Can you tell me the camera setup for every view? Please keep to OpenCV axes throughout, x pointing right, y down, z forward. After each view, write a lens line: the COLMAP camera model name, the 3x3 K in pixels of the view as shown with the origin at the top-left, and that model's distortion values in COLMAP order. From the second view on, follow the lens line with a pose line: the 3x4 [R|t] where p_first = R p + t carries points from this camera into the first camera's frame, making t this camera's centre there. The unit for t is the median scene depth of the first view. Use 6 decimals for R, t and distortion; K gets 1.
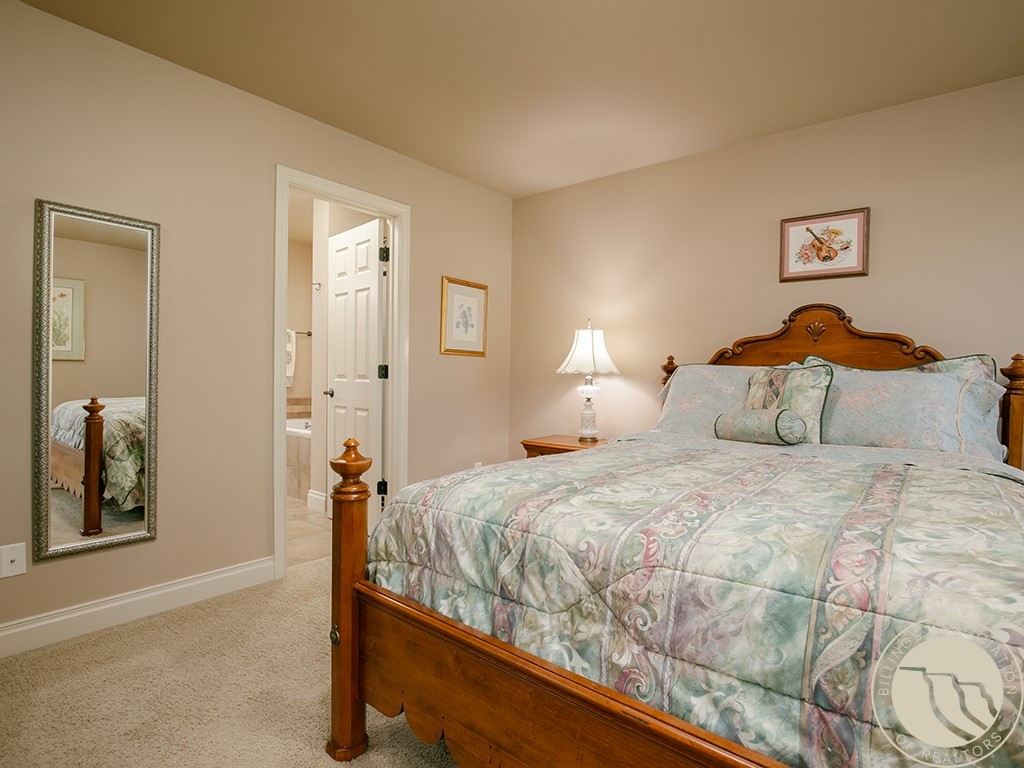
lens RADIAL K [[530.6, 0, 517.2], [0, 530.6, 380.4], [0, 0, 1]] dist [-0.031867, 0.005382]
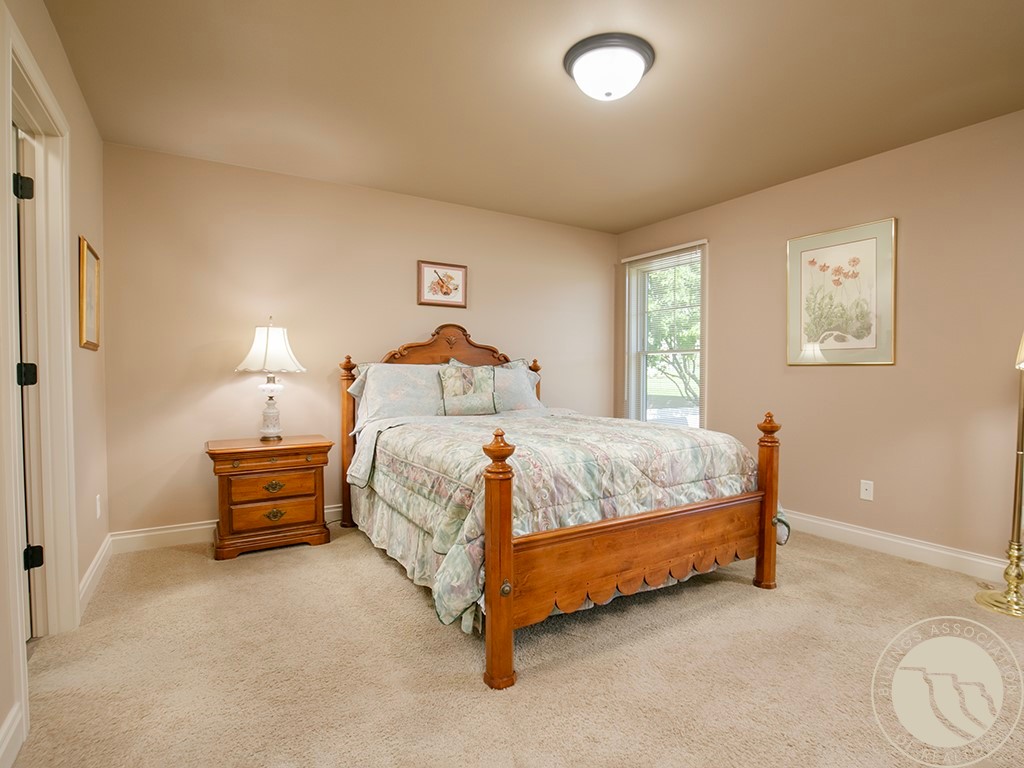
lens RADIAL K [[530.6, 0, 521.7], [0, 530.6, 386.1], [0, 0, 1]] dist [-0.031867, 0.005382]
pose [[0.319646, -0.040146, 0.946686, -1.537528], [0.015327, 0.999190, 0.037197, -0.036159], [-0.947413, 0.002620, 0.320003, 0.581399]]
